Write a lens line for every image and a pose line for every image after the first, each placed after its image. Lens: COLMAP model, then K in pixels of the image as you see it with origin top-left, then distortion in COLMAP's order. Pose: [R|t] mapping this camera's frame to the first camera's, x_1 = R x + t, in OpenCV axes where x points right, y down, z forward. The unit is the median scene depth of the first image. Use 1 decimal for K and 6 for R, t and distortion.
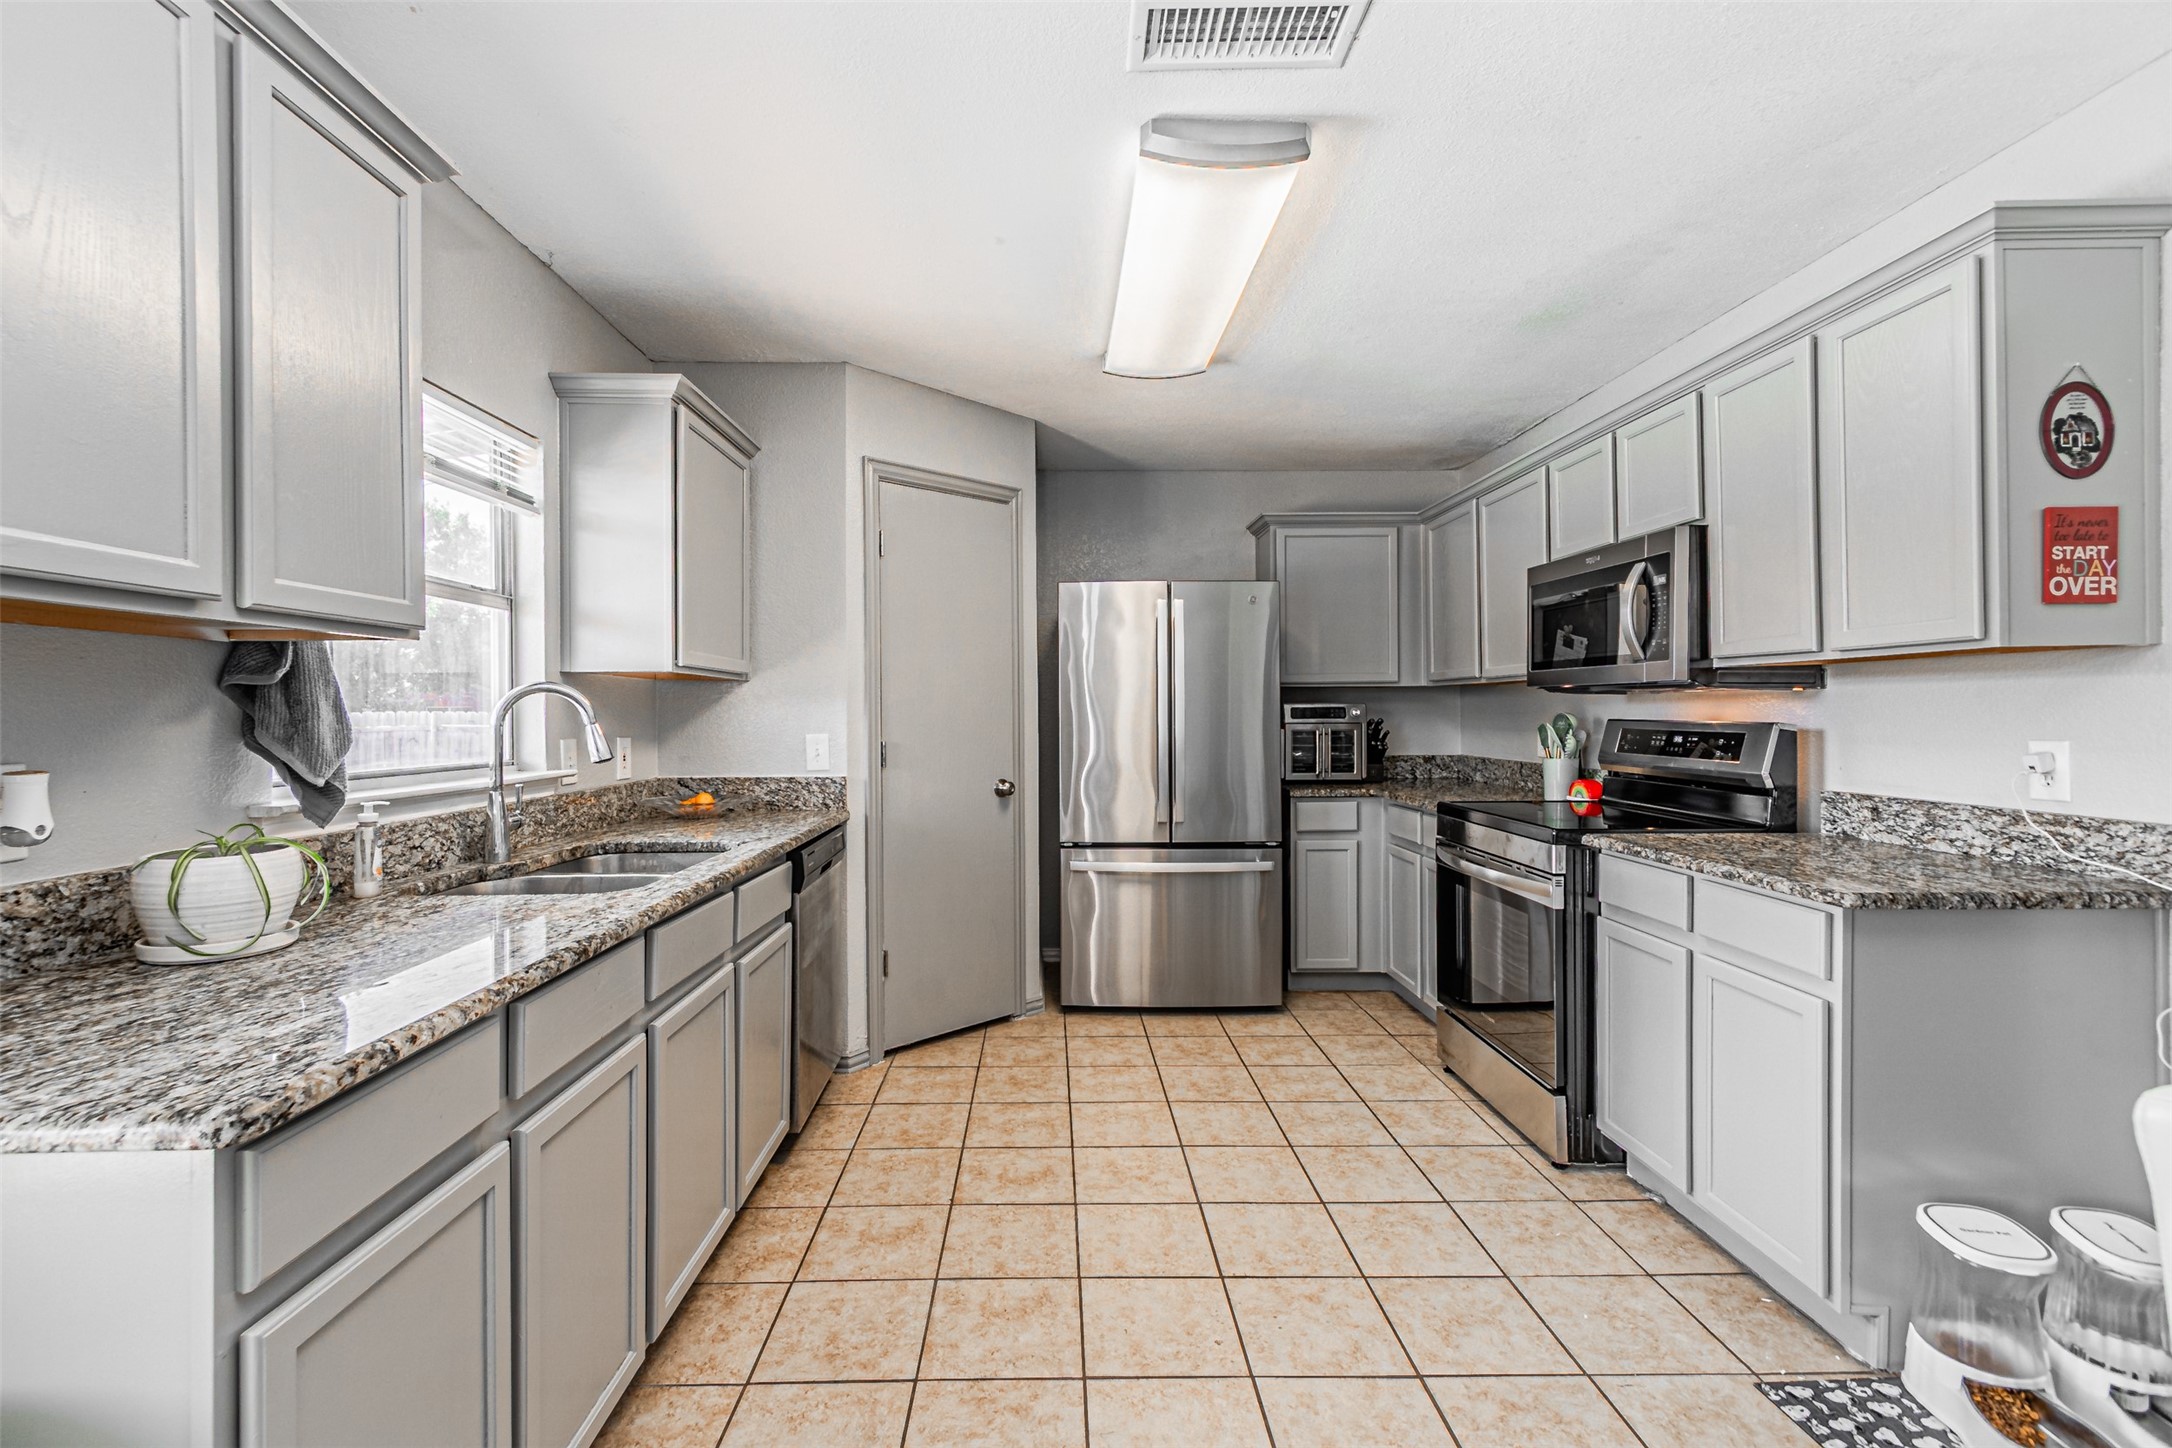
lens RADIAL K [[940.2, 0, 1070.5], [0, 940.2, 716.1], [0, 0, 1]] dist [0.003527, -0.000134]
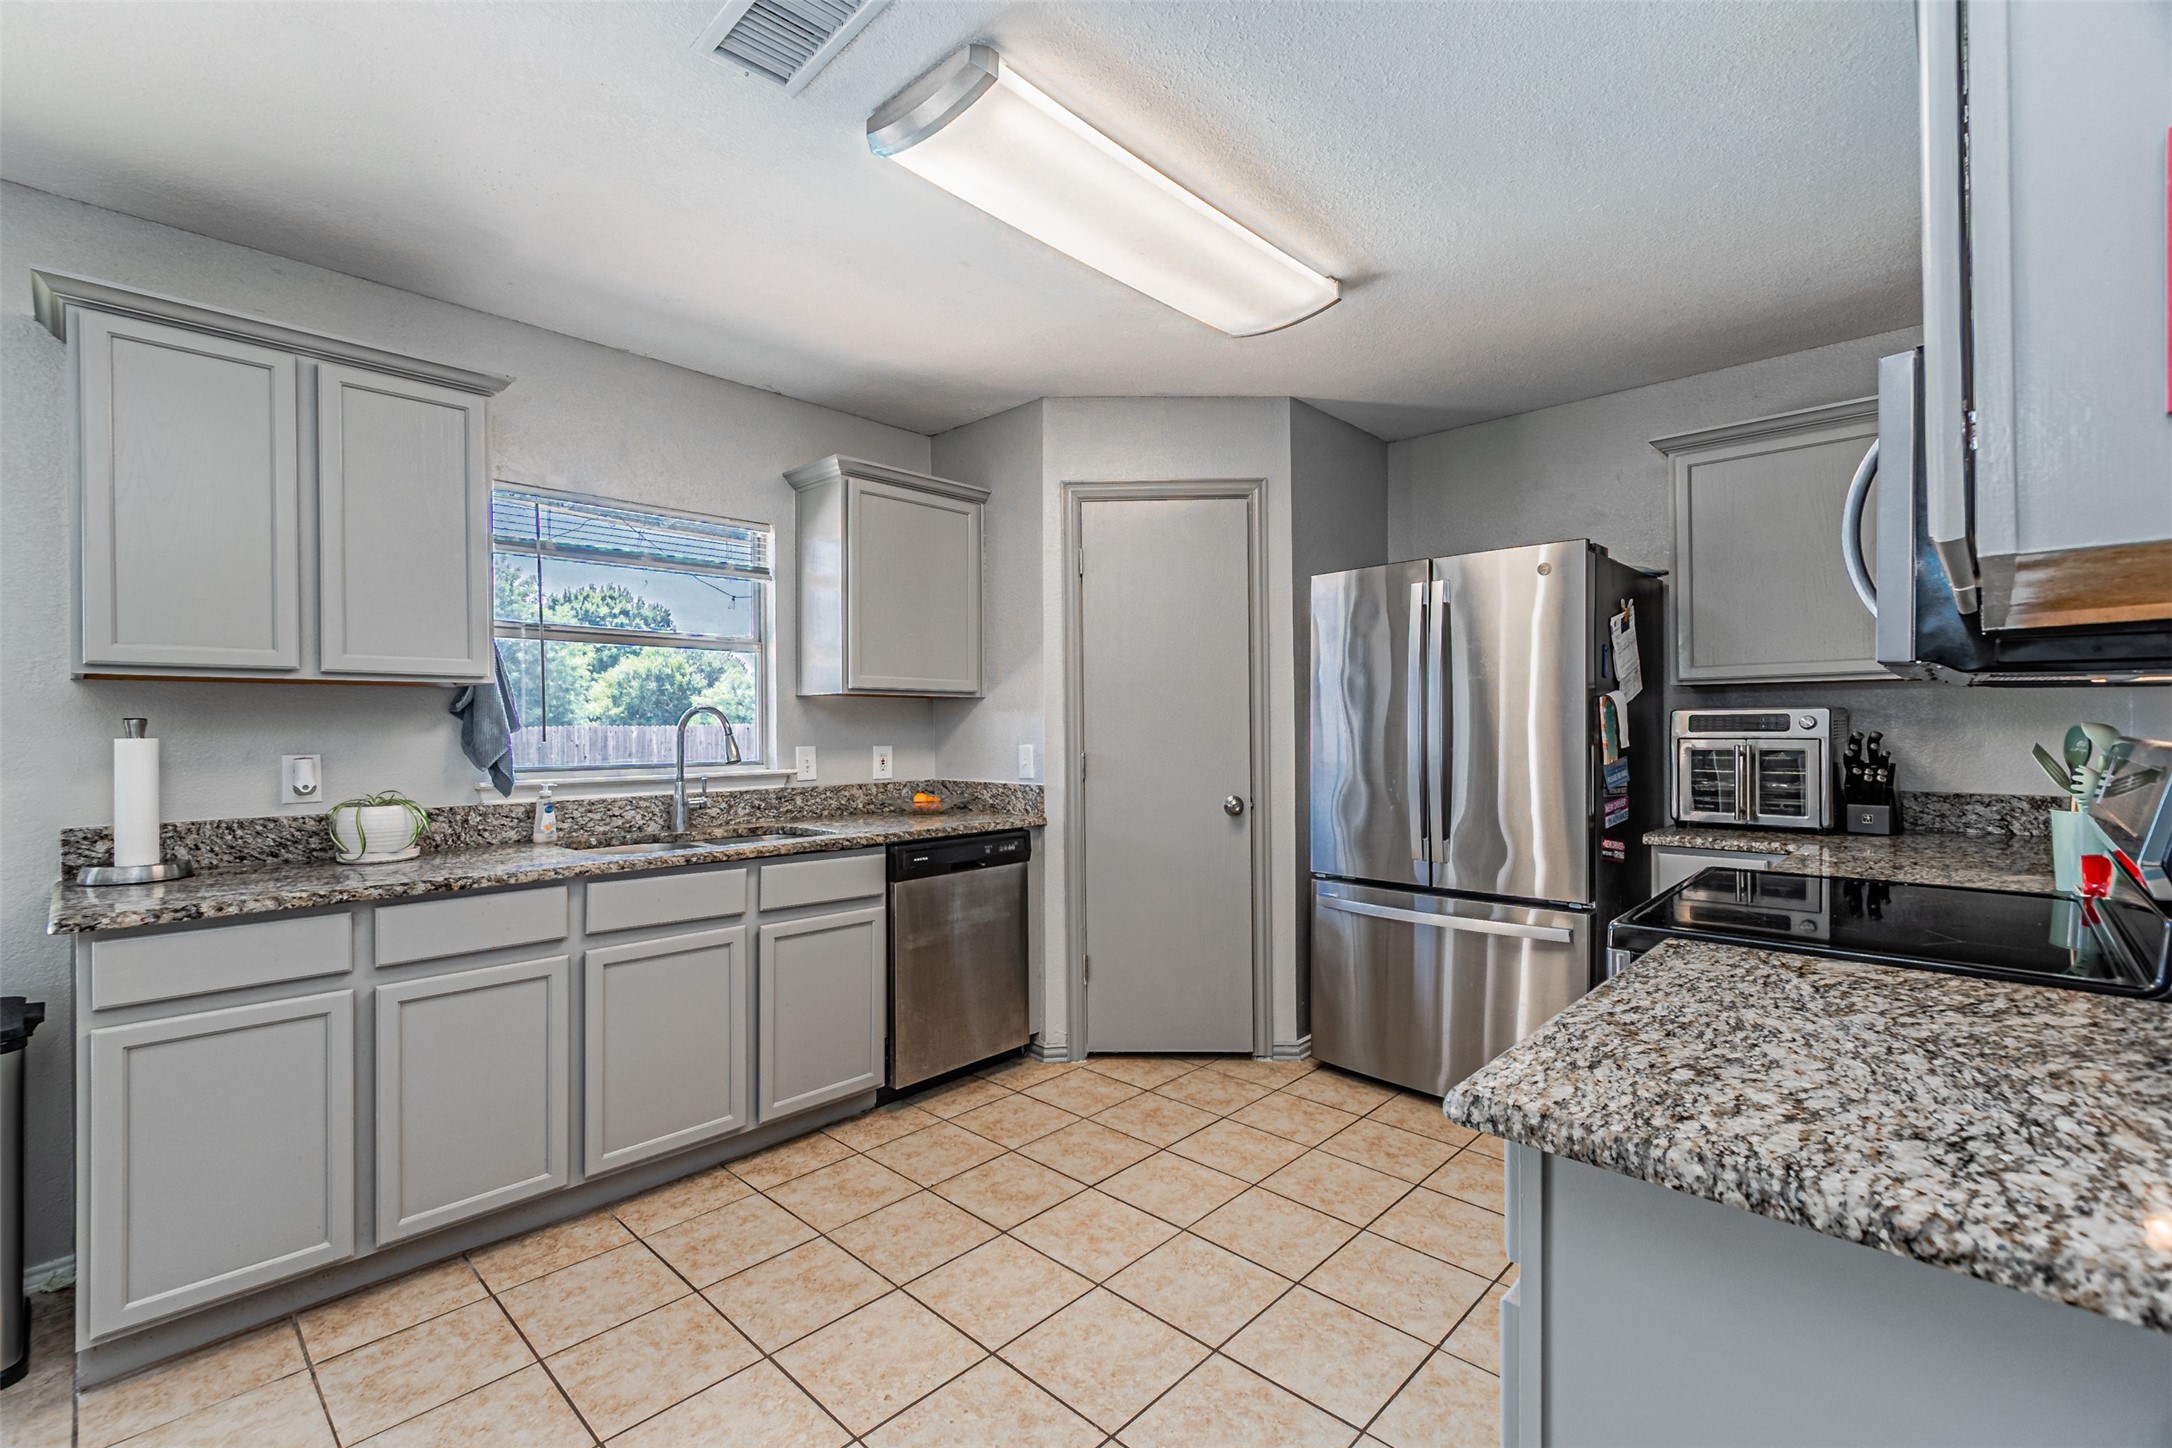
lens RADIAL K [[940.2, 0, 1072.6], [0, 940.2, 728.3], [0, 0, 1]] dist [0.003527, -0.000134]
pose [[0.711123, 0.000960, -0.703067, 0.561249], [0.000941, 0.999997, 0.002317, -0.002939], [0.703067, -0.002309, 0.711120, 0.274329]]
